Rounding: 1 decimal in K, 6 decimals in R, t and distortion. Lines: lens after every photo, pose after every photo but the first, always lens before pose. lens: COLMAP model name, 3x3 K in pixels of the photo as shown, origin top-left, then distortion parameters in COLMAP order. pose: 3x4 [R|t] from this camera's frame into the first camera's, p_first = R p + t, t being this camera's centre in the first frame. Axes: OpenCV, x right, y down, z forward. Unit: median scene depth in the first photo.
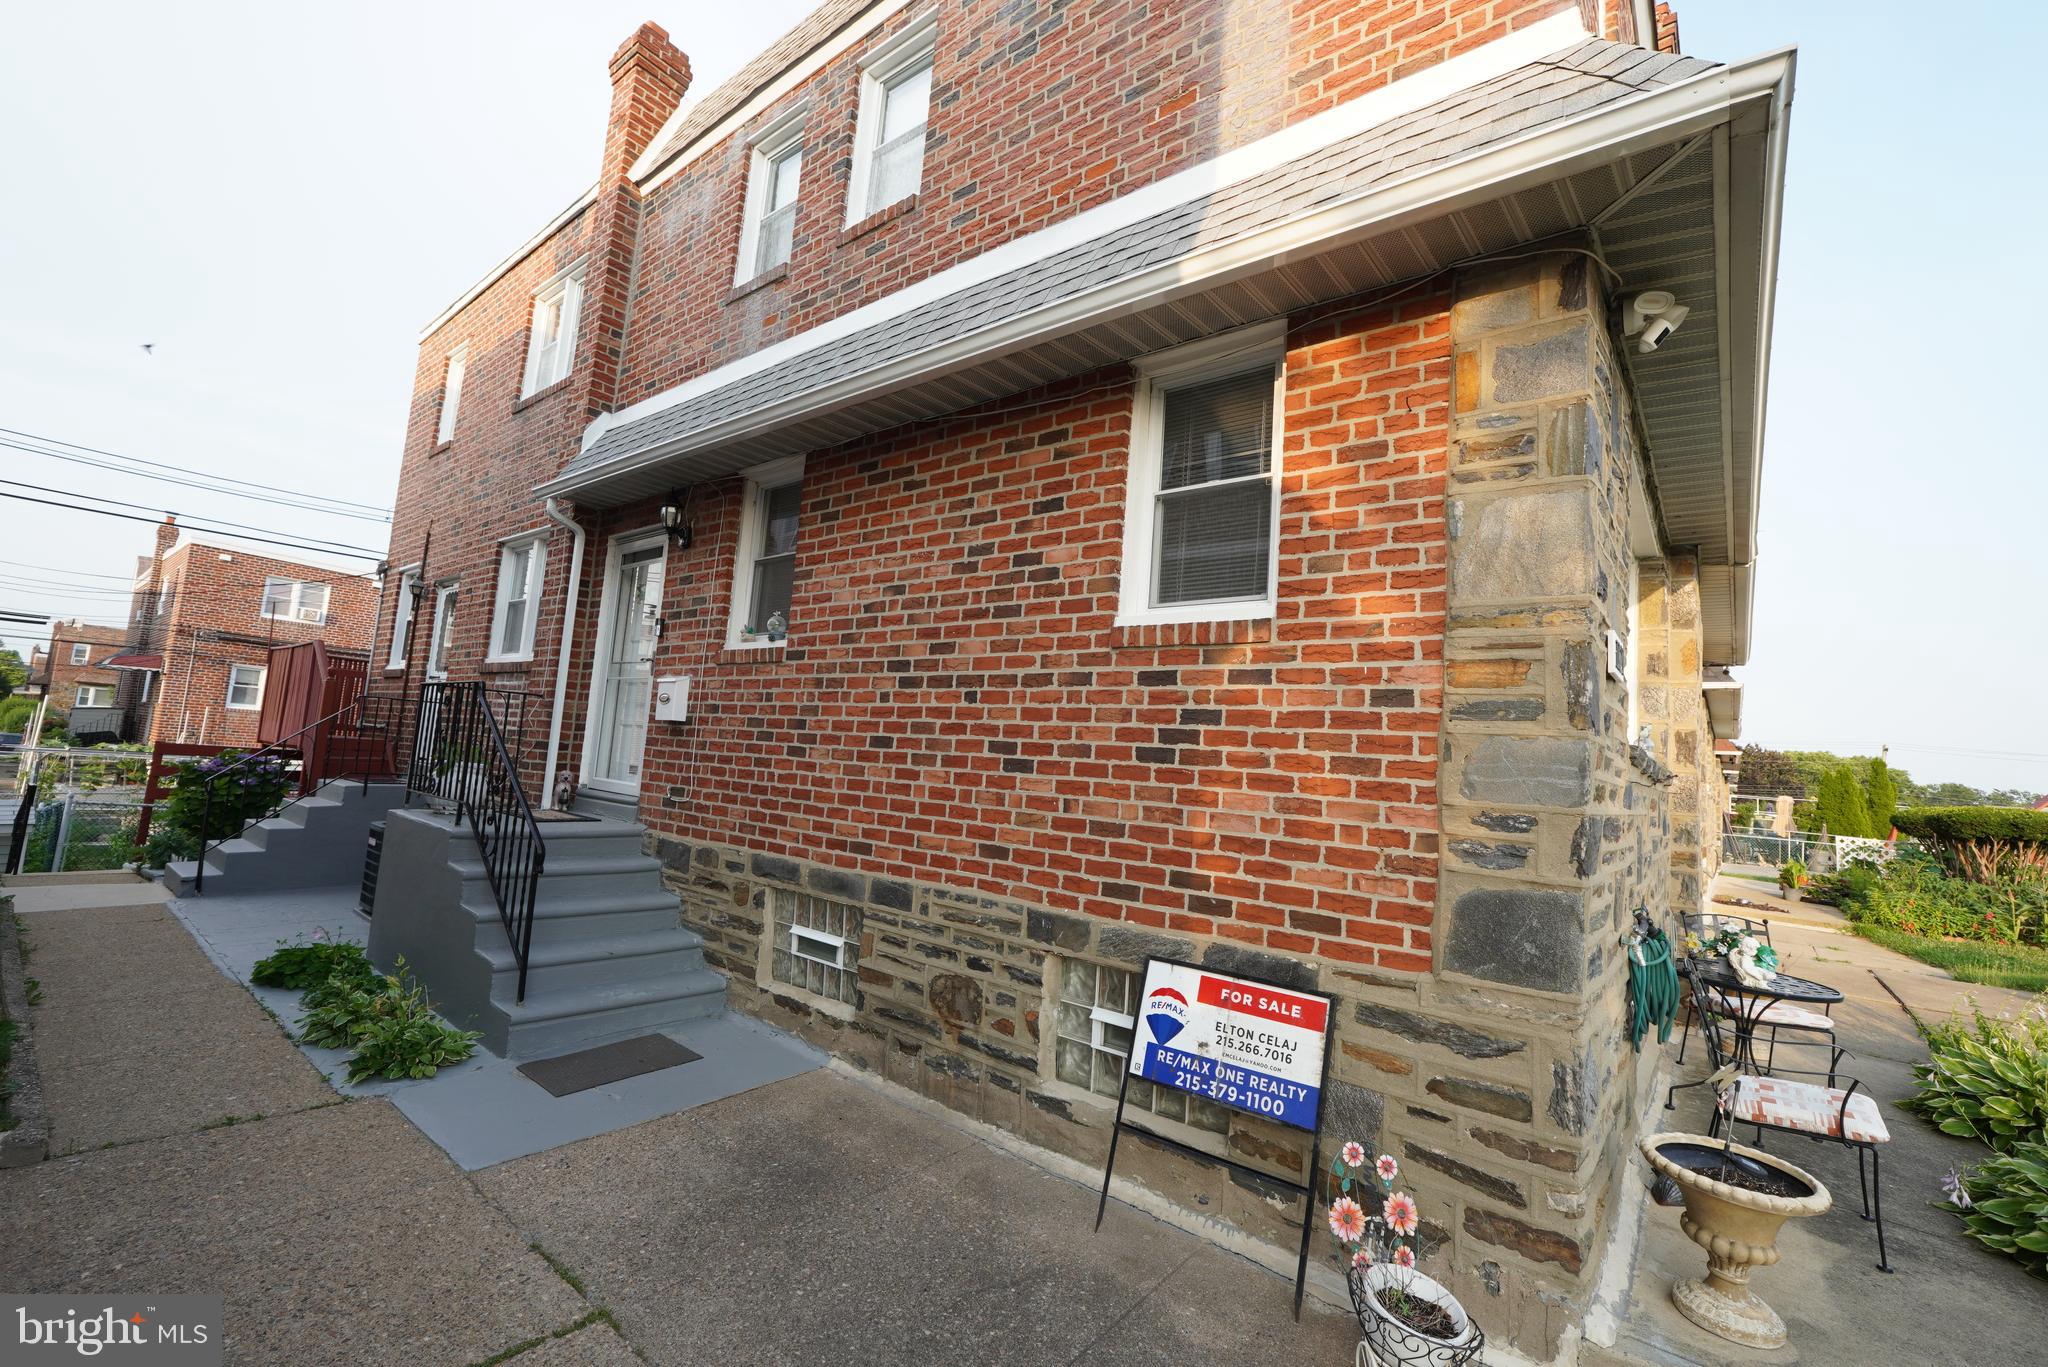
lens RADIAL K [[870.2, 0, 1030.4], [0, 870.2, 671.6], [0, 0, 1]] dist [-0.023031, 0.008599]
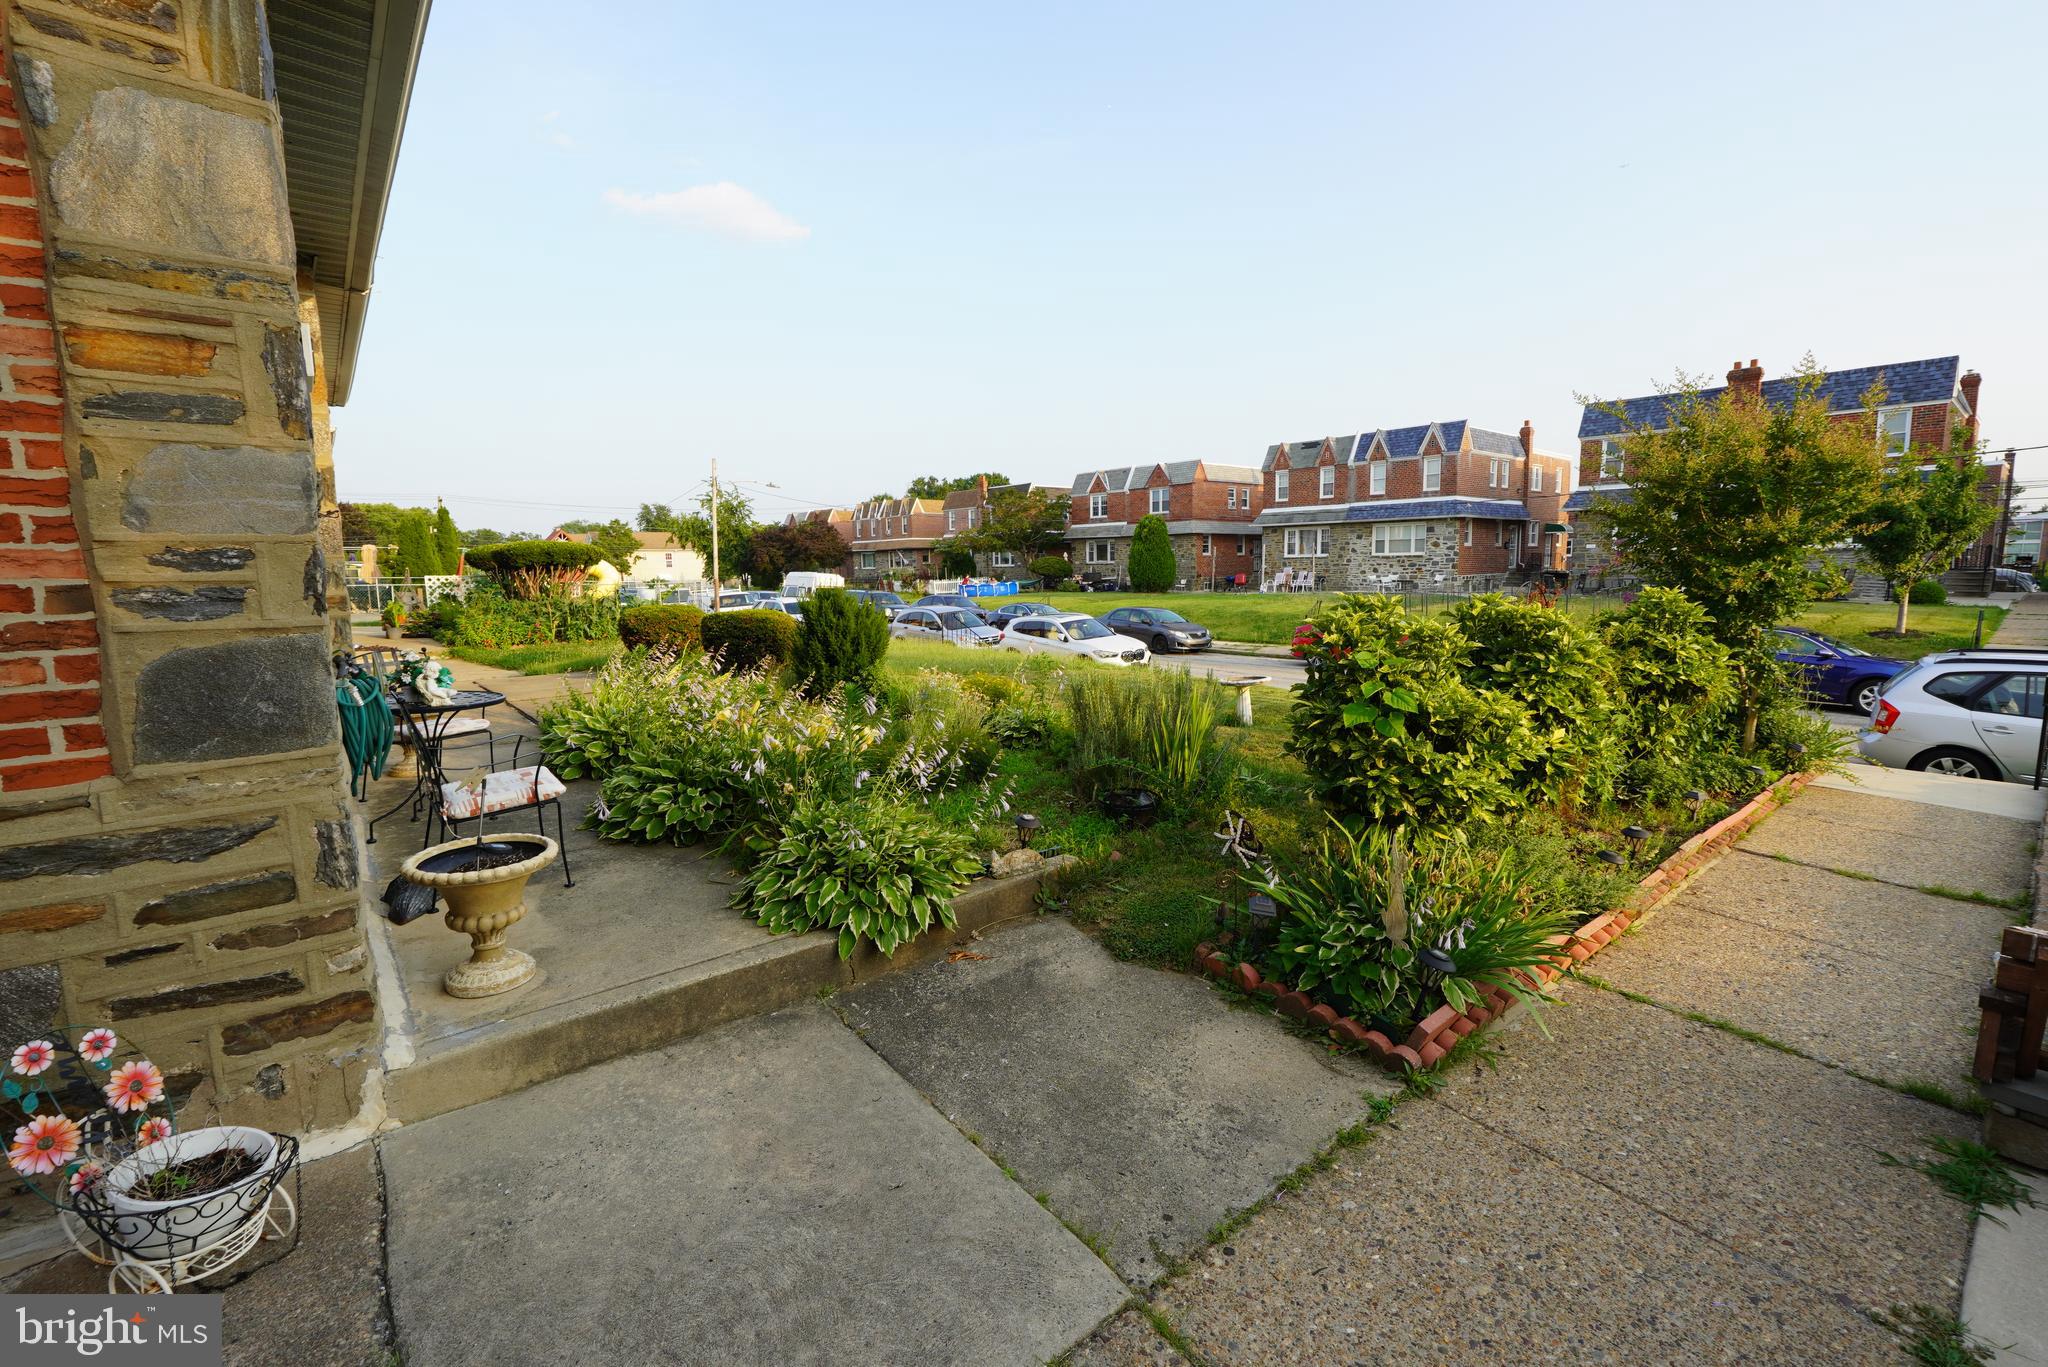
lens RADIAL K [[872.3, 0, 1027.4], [0, 872.3, 673.2], [0, 0, 1]] dist [-0.022356, 0.008616]
pose [[0.196145, -0.197422, 0.960496, -0.059500], [-0.080958, 0.972918, 0.216508, 0.045890], [-0.977227, -0.120227, 0.174850, 0.132178]]
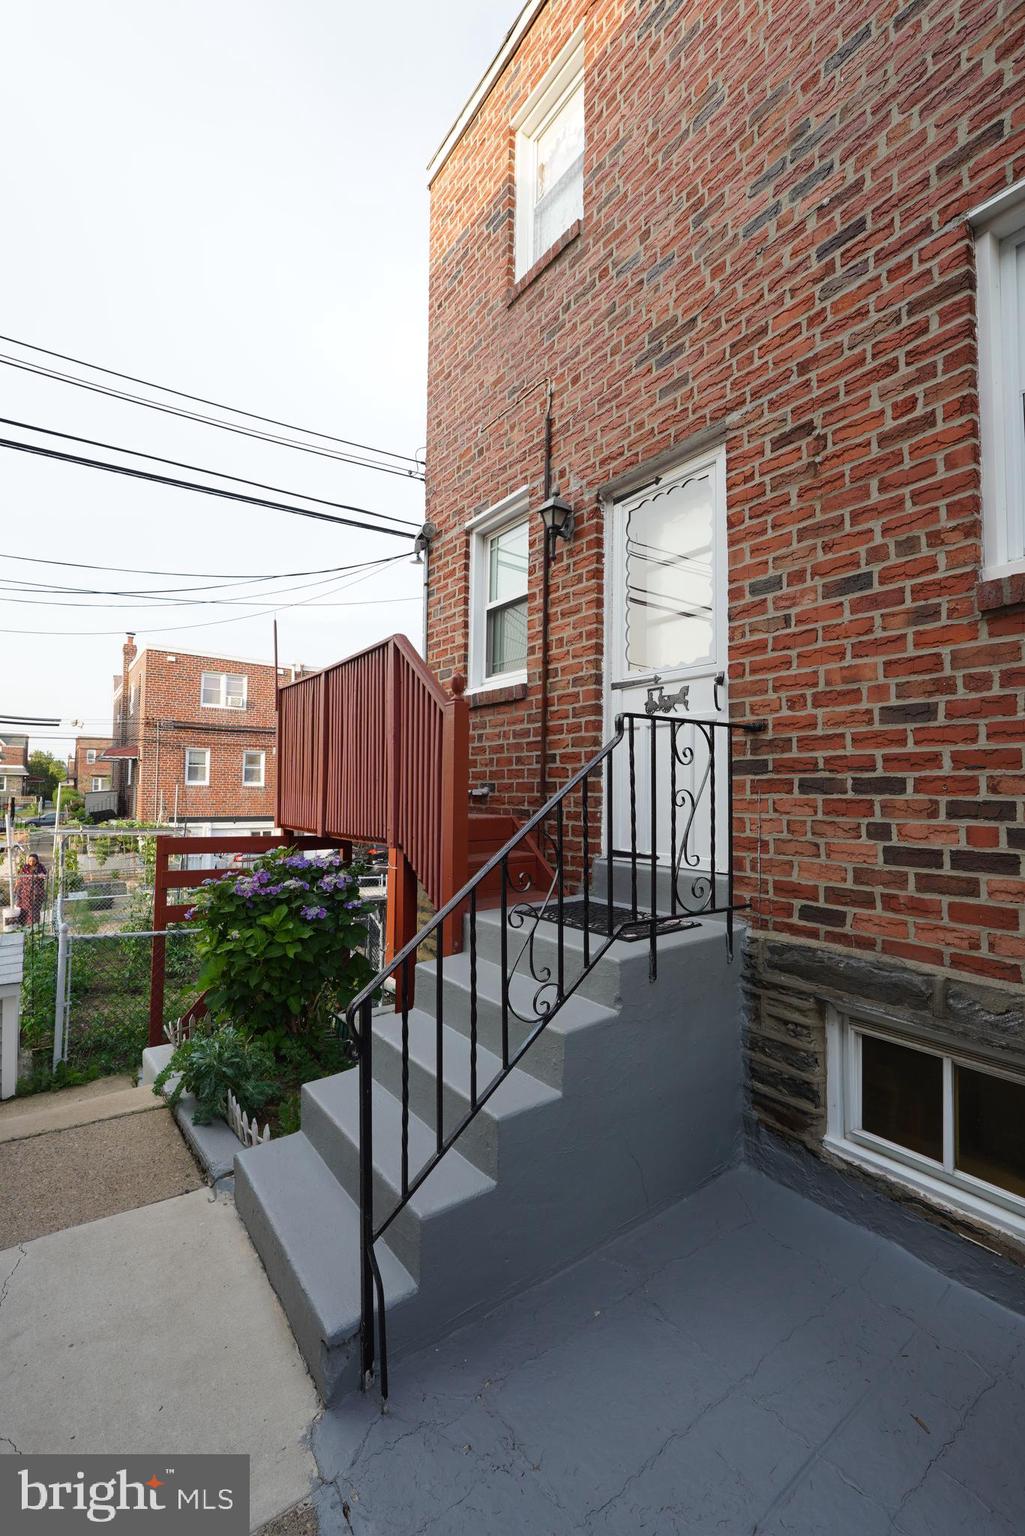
lens RADIAL K [[654.2, 0, 506.8], [0, 654.2, 766.1], [0, 0, 1]] dist [-0.022356, 0.008616]
pose [[0.960409, -0.069836, -0.269697, -2.283580], [0.085760, 0.995173, 0.047702, 0.099958], [0.265064, -0.068943, 0.961763, 2.175097]]
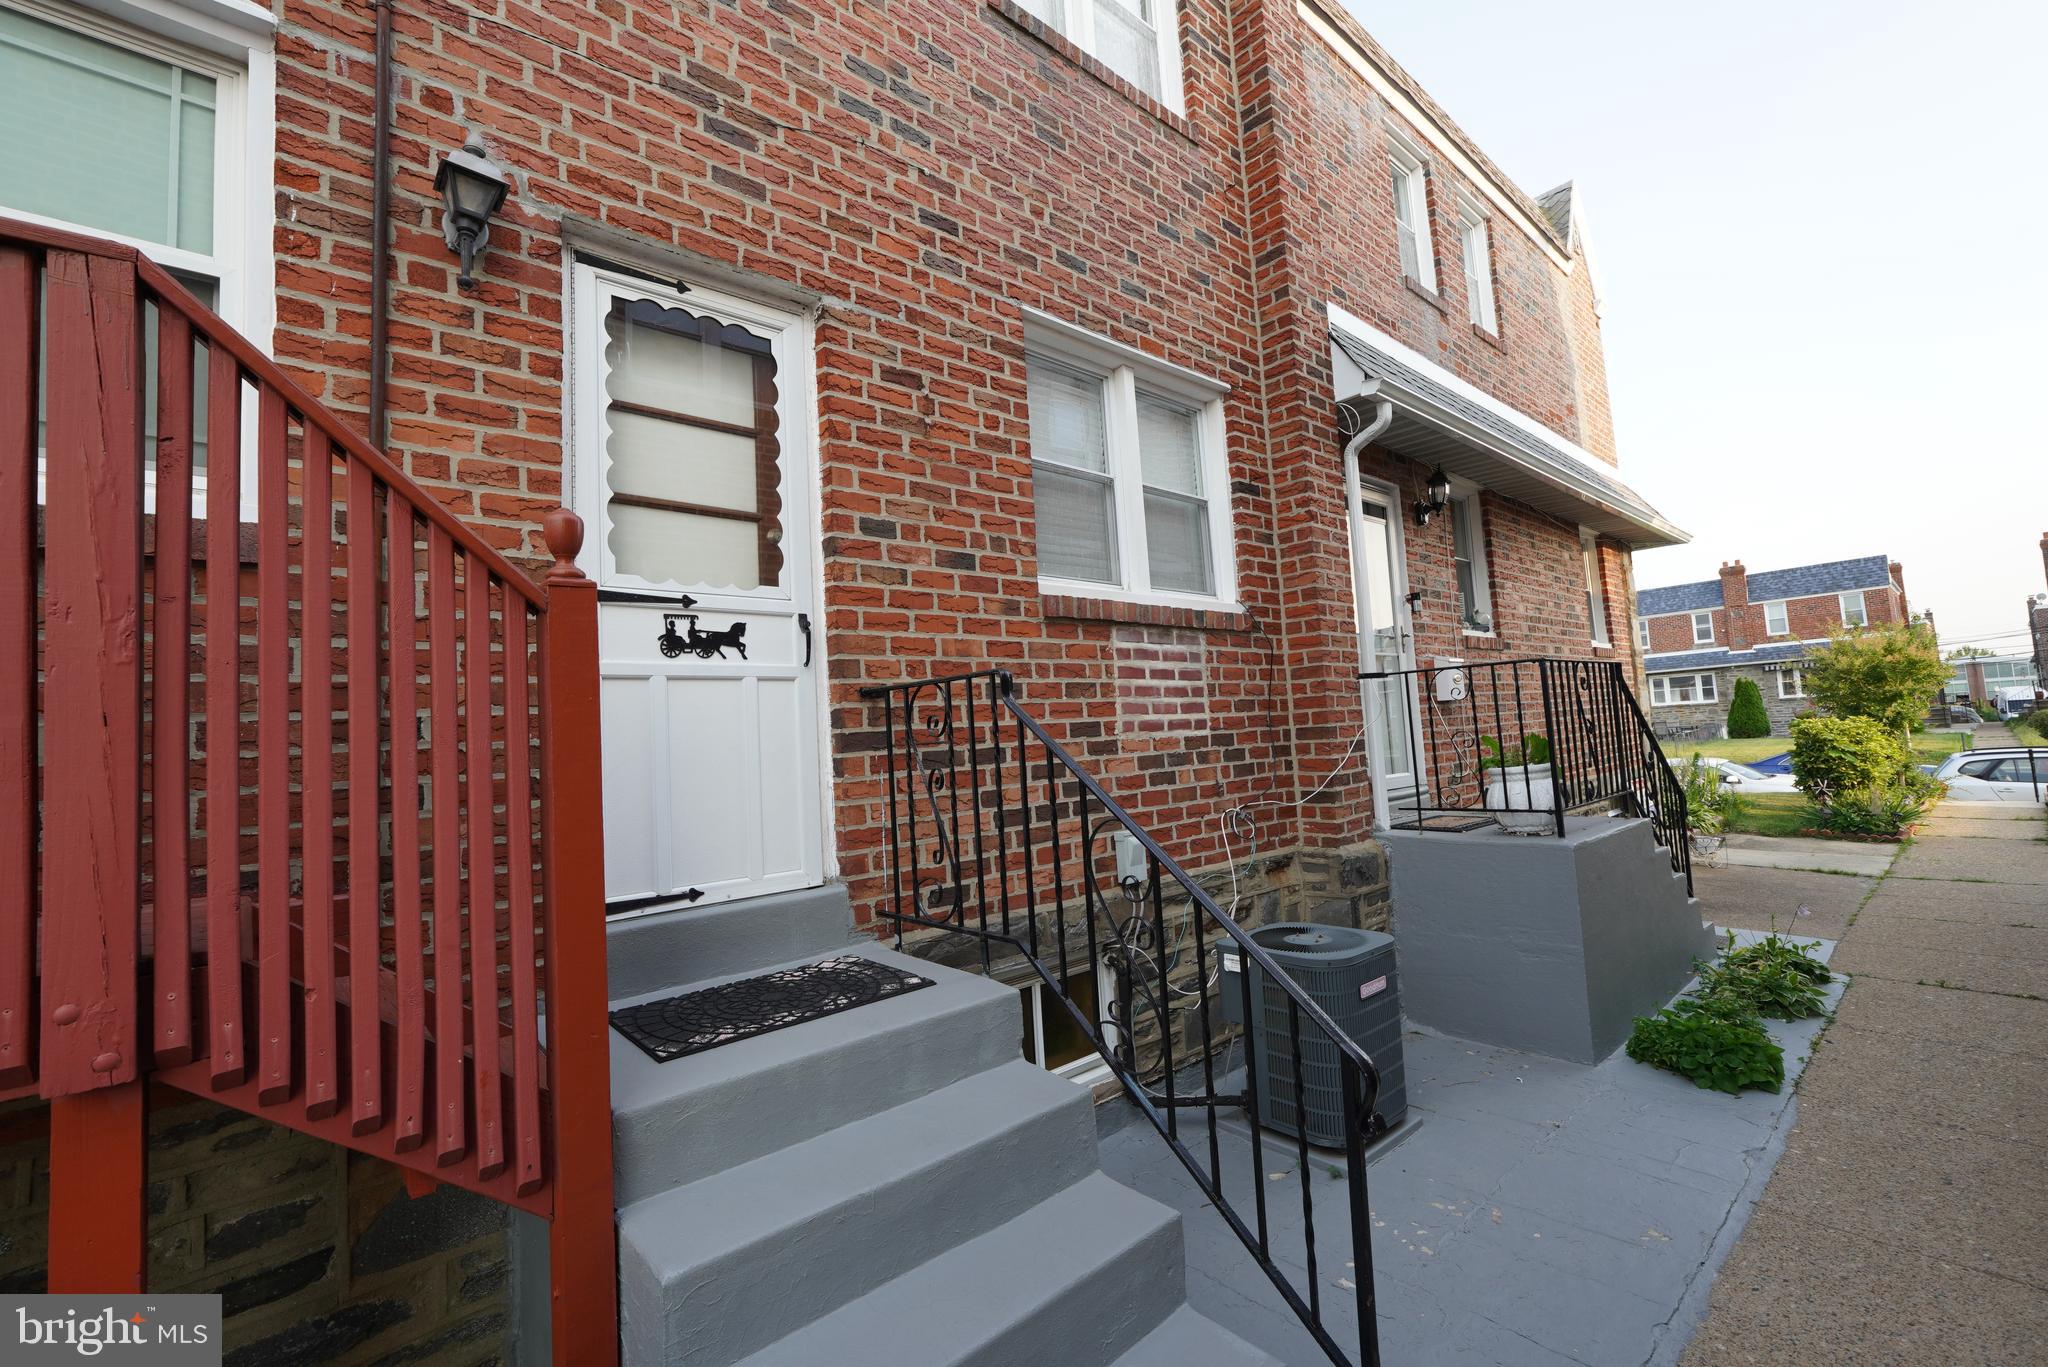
lens RADIAL K [[872.3, 0, 1027.4], [0, 872.3, 673.2], [0, 0, 1]] dist [-0.022356, 0.008616]
pose [[0.160336, -0.001173, 0.987062, -3.277101], [-0.039467, 0.999192, 0.007599, 0.079667], [-0.986273, -0.040174, 0.160160, 2.898727]]
